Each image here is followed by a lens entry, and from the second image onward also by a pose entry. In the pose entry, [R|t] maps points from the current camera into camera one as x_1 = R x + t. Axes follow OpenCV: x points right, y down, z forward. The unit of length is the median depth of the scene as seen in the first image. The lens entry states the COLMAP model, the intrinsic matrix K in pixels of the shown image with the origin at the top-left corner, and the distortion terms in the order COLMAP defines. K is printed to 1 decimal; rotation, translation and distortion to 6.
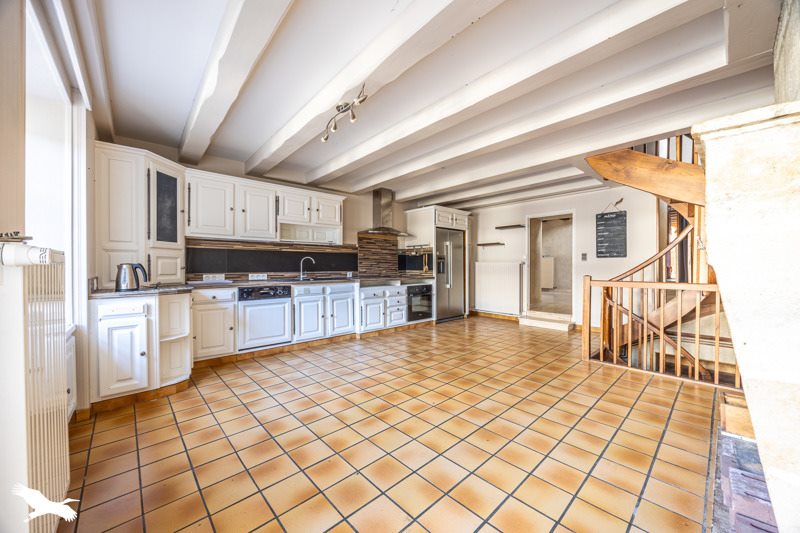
lens RADIAL K [[314.8, 0, 400.0], [0, 314.8, 266.5], [0, 0, 1]] dist [-0.008249, 0.000298]
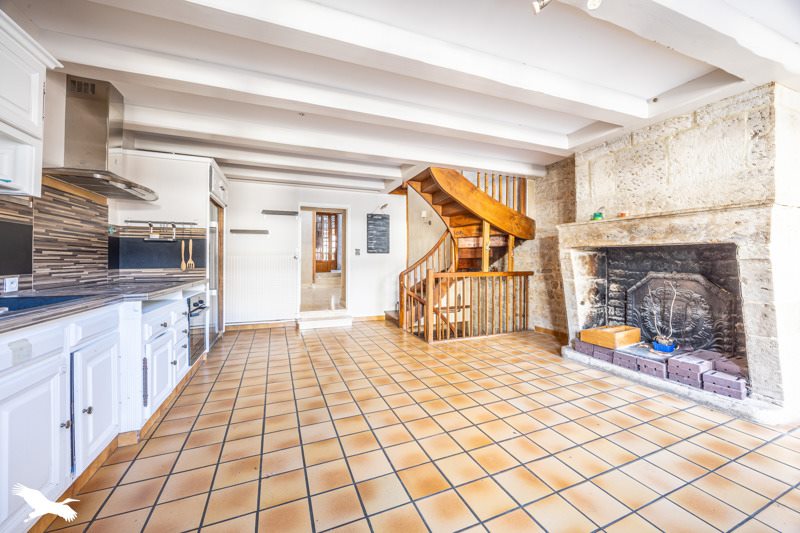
lens RADIAL K [[314.8, 0, 400.0], [0, 314.8, 266.5], [0, 0, 1]] dist [-0.008249, 0.000298]
pose [[0.315646, -0.015258, 0.948754, -0.404020], [0.001003, 0.999876, 0.015747, 0.001090], [-0.948877, -0.004019, 0.315622, 0.569393]]
